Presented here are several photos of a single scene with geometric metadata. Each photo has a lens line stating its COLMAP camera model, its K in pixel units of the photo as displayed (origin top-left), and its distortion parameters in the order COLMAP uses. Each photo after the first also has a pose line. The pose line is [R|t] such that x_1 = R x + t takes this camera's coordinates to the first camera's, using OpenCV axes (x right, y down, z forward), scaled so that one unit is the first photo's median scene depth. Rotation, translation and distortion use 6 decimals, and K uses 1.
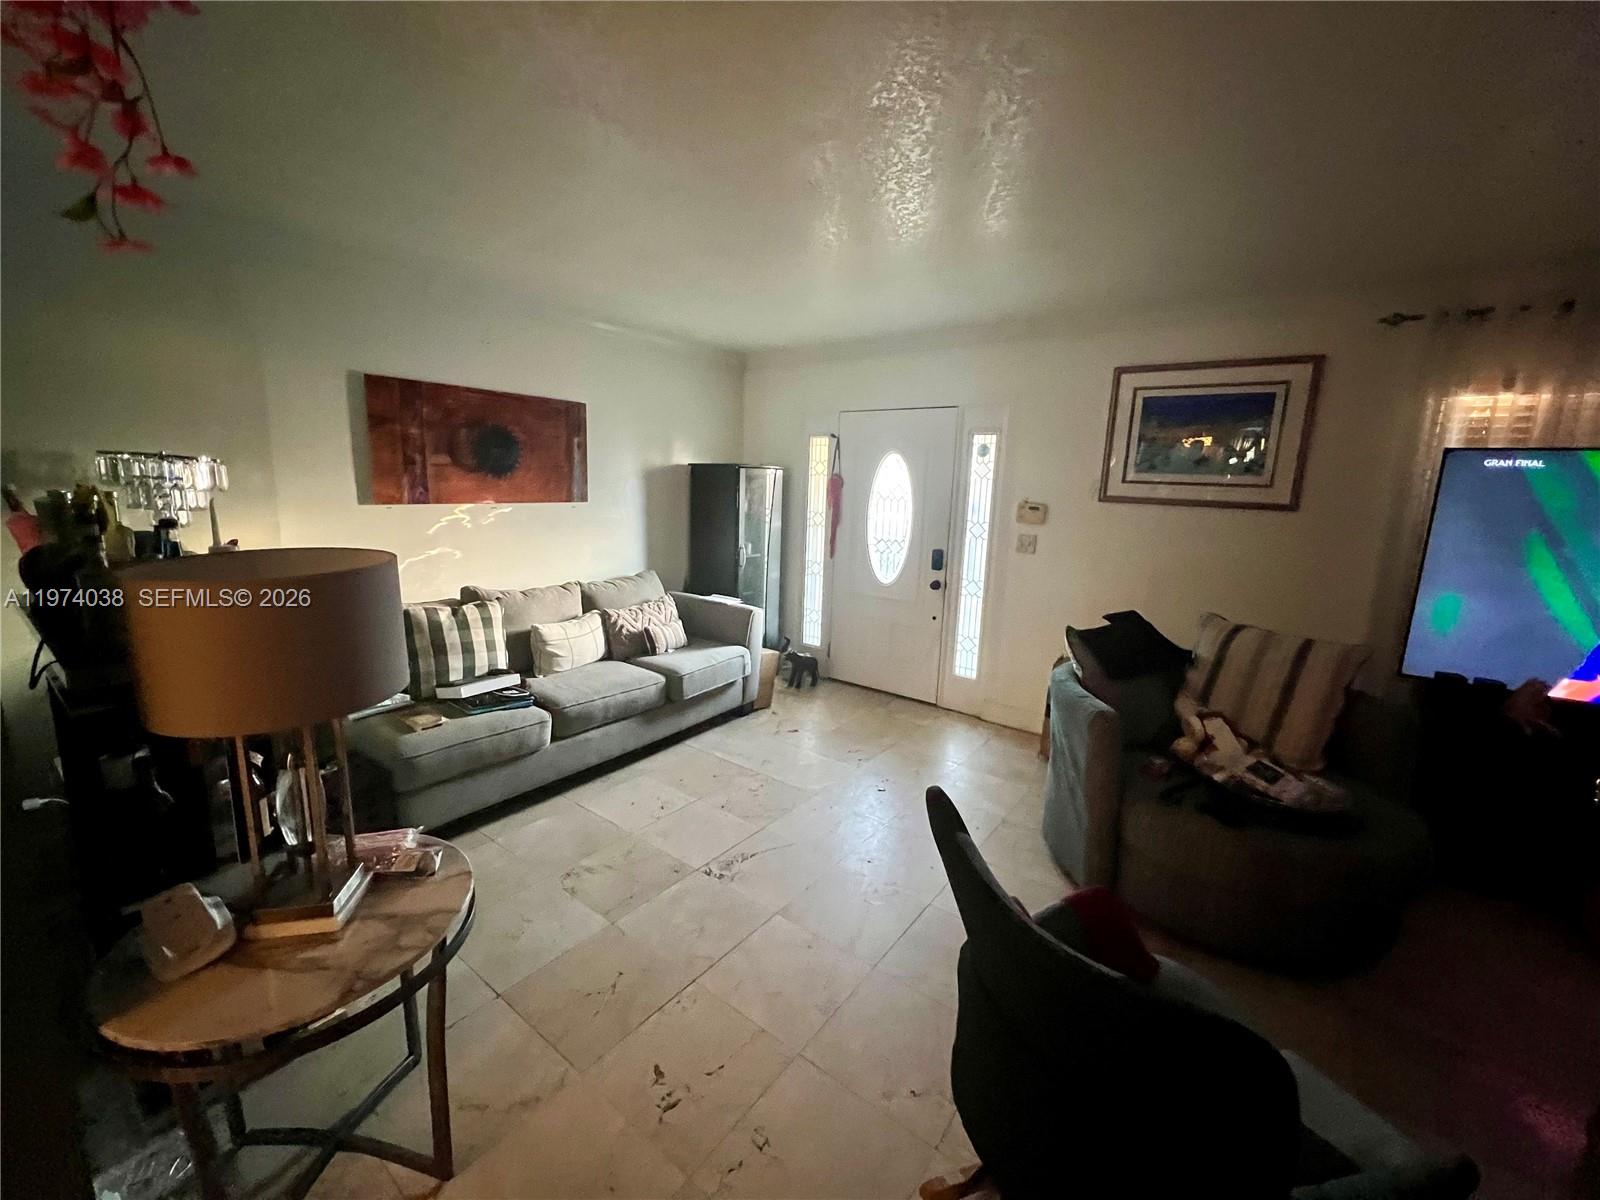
lens RADIAL K [[641.3, 0, 798.5], [0, 641.3, 600.6], [0, 0, 1]] dist [-0.001642, 0.000346]
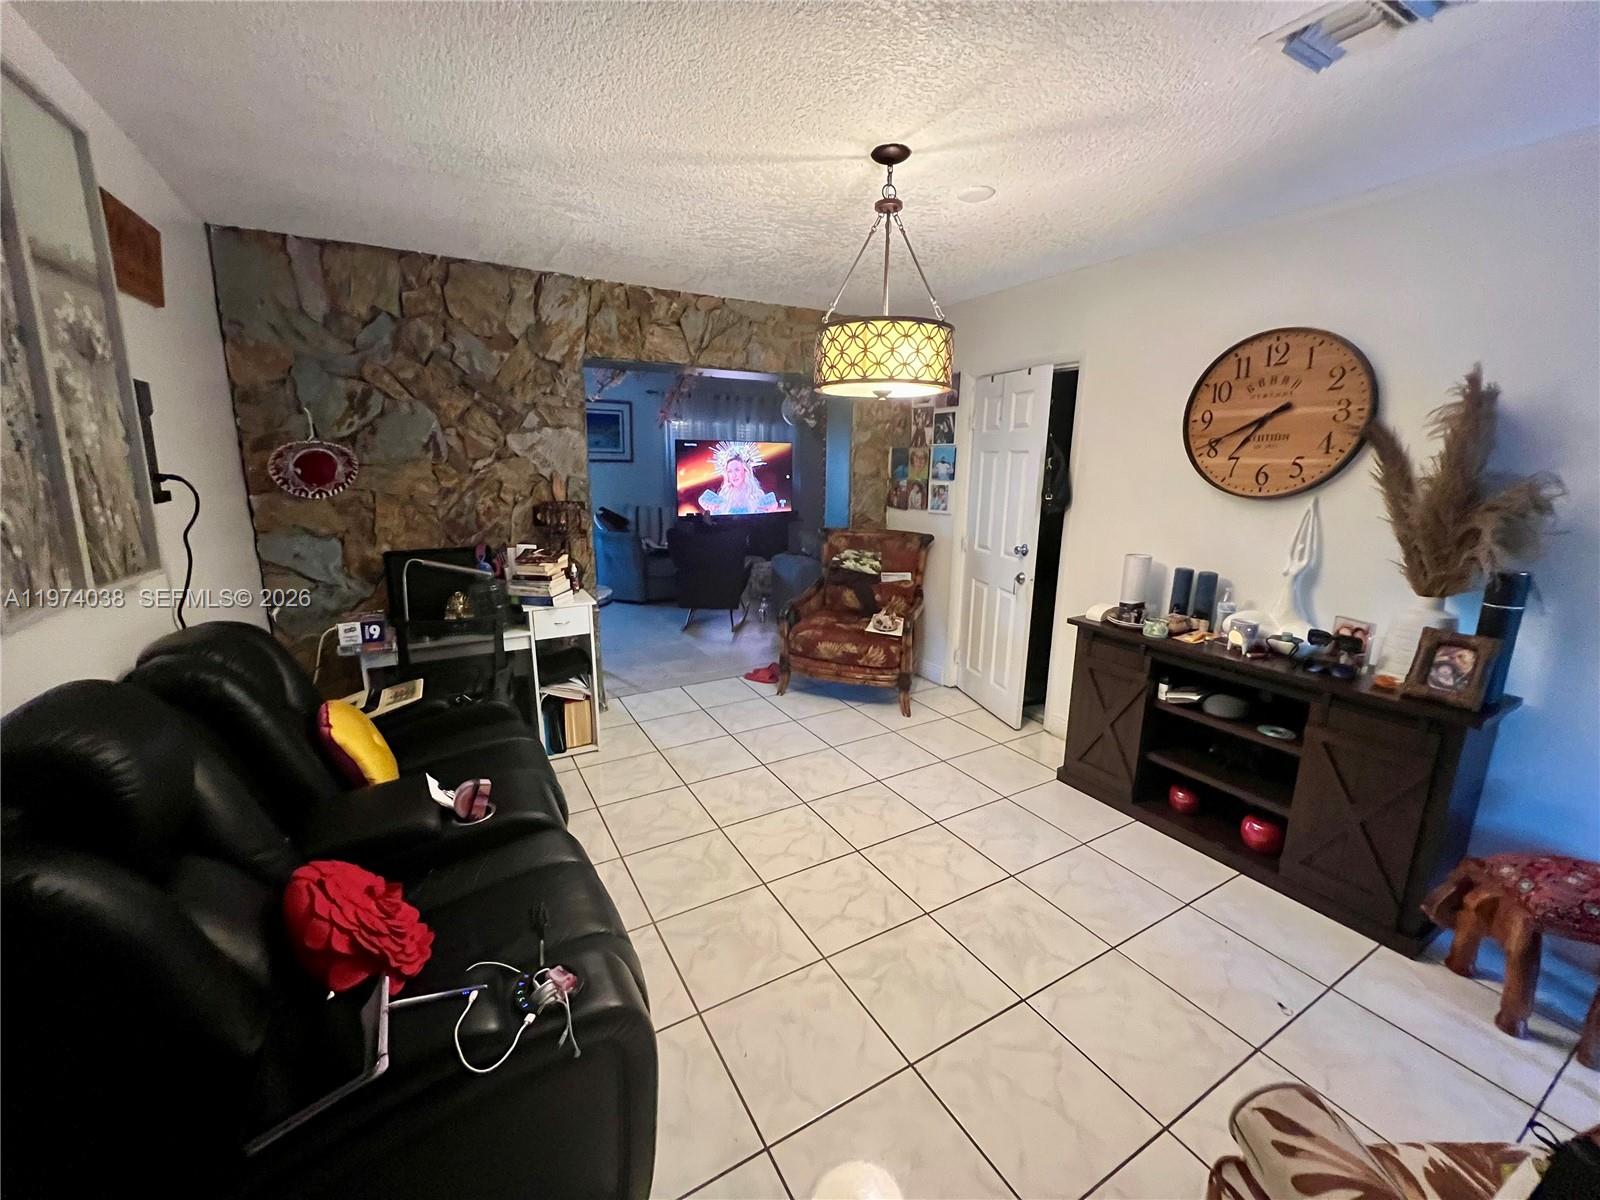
lens RADIAL K [[641.3, 0, 798.2], [0, 641.3, 593.2], [0, 0, 1]] dist [-0.001642, 0.000346]
pose [[0.387730, -0.221947, 0.894653, -1.213866], [0.170295, 0.971119, 0.167114, 0.044244], [-0.905906, 0.087560, 0.414329, -0.534175]]
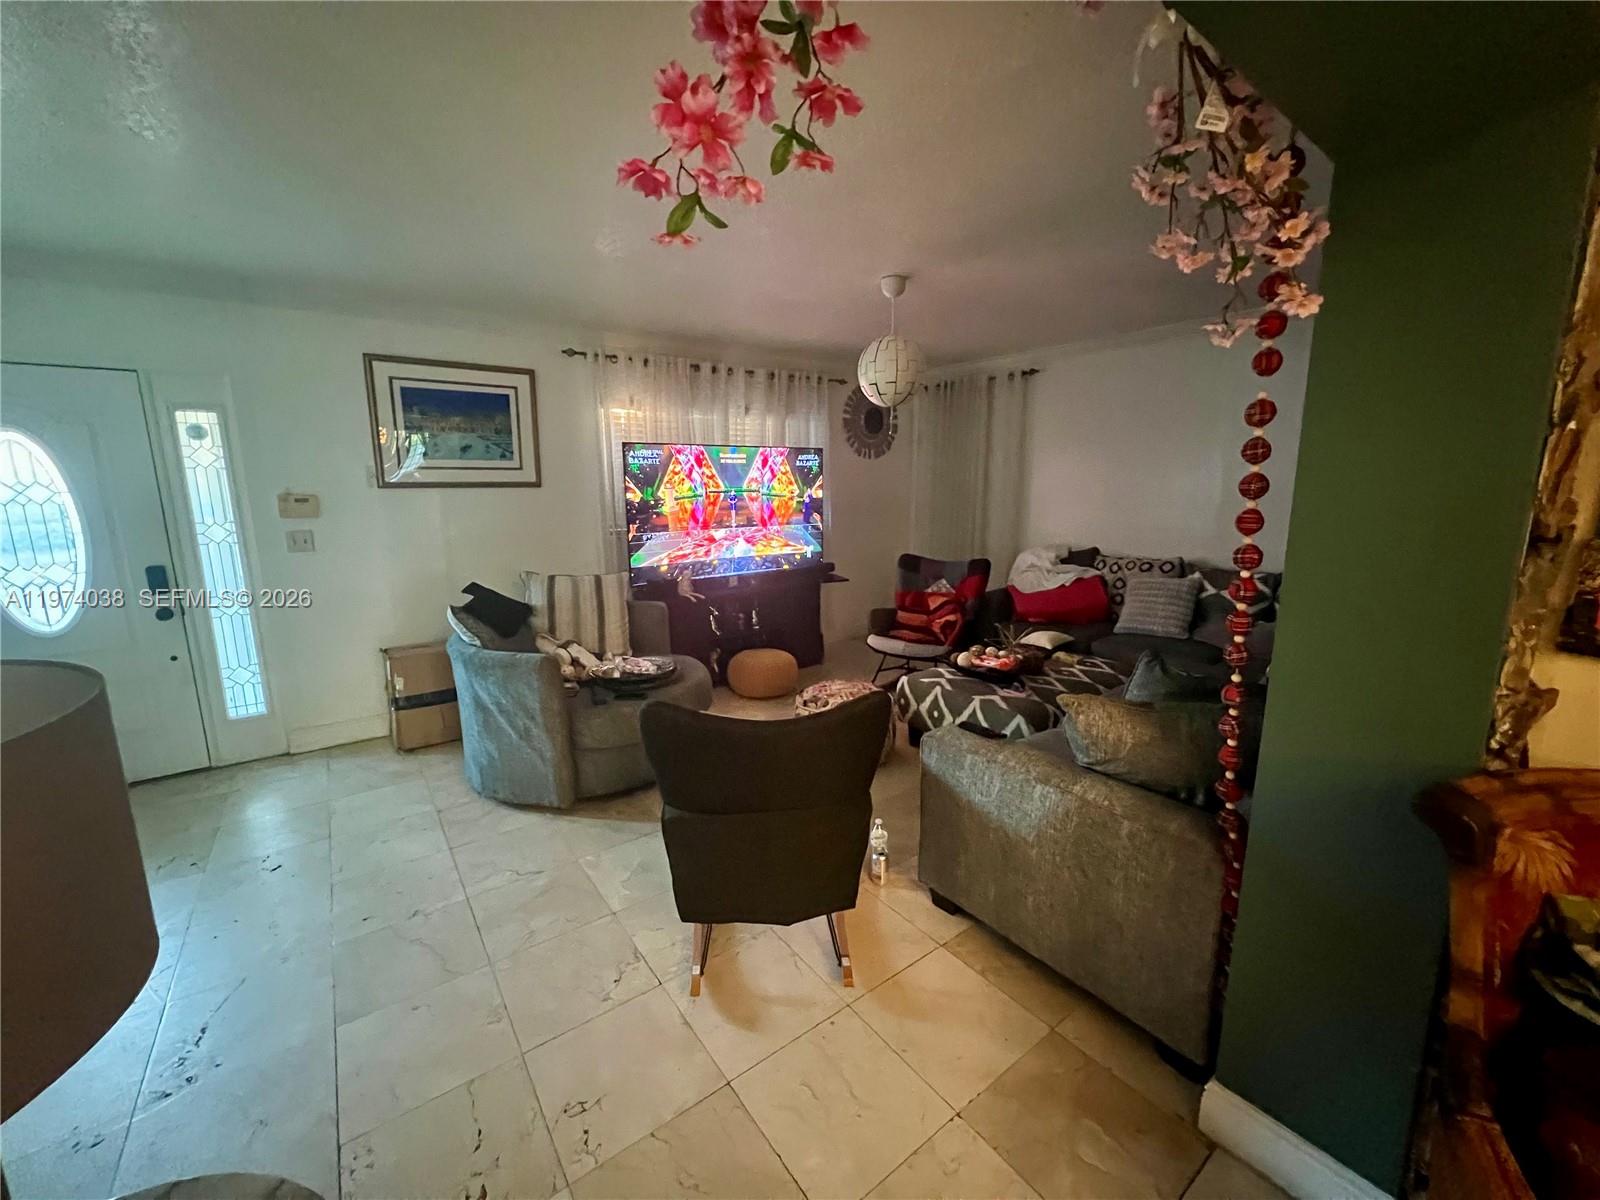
lens RADIAL K [[641.3, 0, 801.1], [0, 641.3, 598.6], [0, 0, 1]] dist [-0.001642, 0.000346]
pose [[0.283860, -0.209027, 0.935805, -0.324367], [0.194025, 0.968282, 0.157428, -0.018468], [-0.939030, 0.136882, 0.315413, 0.098034]]
